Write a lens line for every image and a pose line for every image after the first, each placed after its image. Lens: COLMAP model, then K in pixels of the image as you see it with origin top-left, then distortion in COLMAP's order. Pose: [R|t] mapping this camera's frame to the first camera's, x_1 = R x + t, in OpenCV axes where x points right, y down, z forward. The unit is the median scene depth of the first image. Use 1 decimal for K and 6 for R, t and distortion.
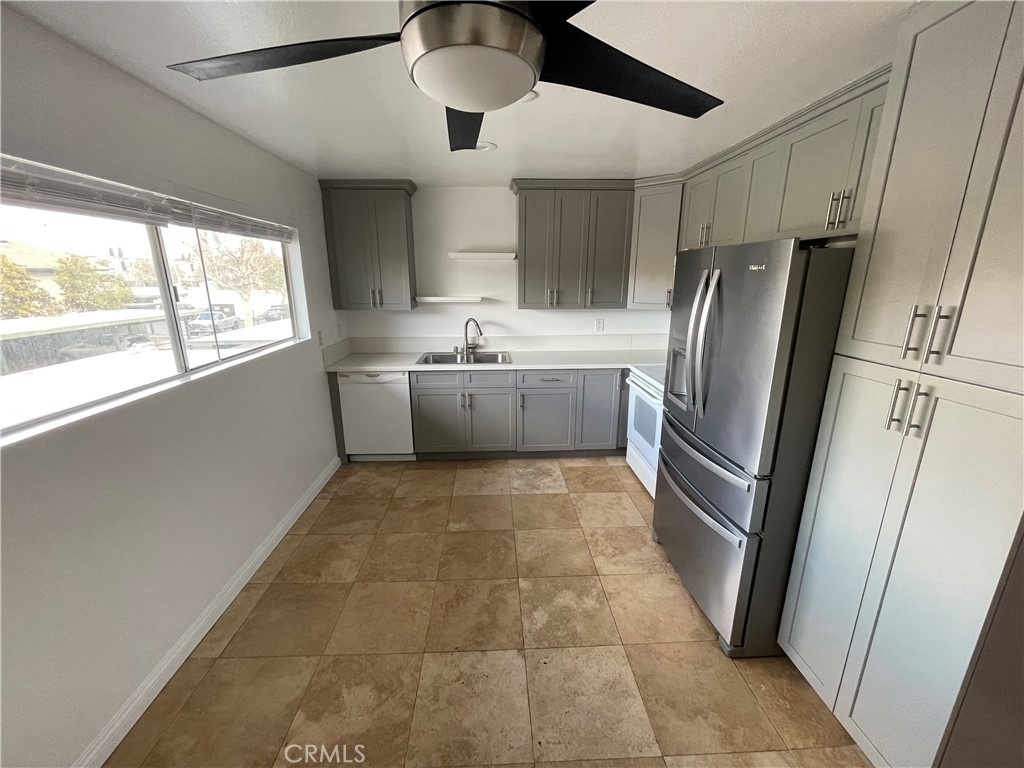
lens RADIAL K [[415.9, 0, 506.9], [0, 415.9, 385.1], [0, 0, 1]] dist [0.003249, 0.001714]
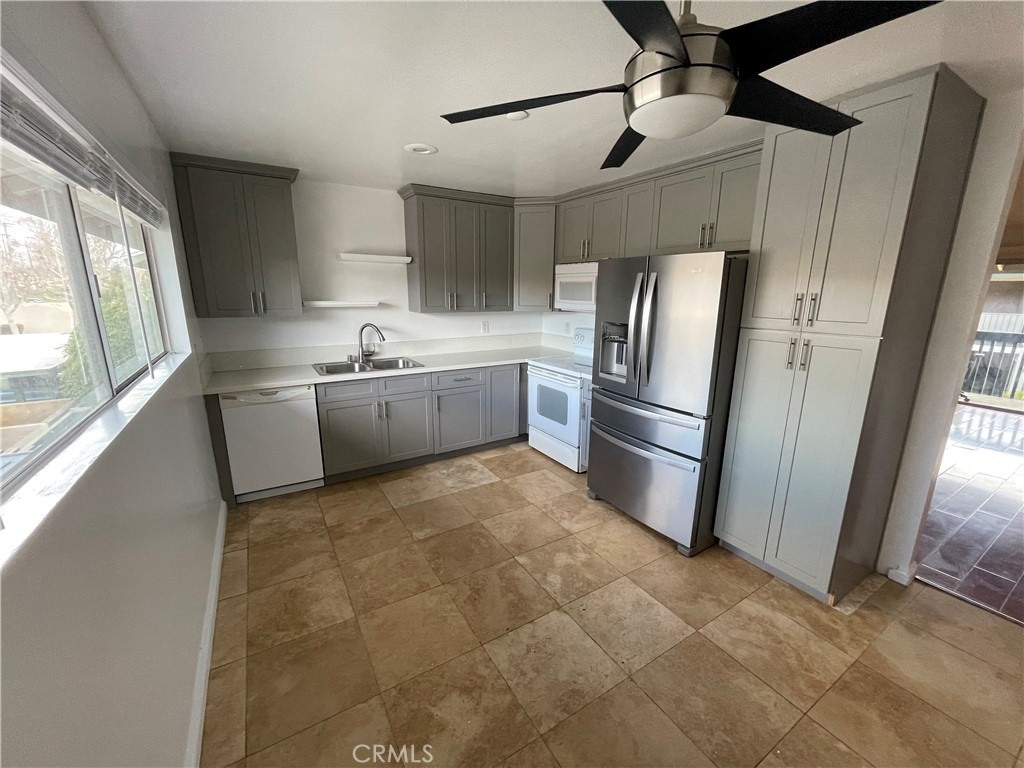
lens RADIAL K [[415.9, 0, 506.0], [0, 415.9, 385.2], [0, 0, 1]] dist [0.003249, 0.001714]
pose [[0.872490, -0.100223, 0.478243, -0.346399], [0.114381, 0.993437, -0.000484, 0.017860], [-0.475056, 0.055125, 0.878227, 0.036569]]
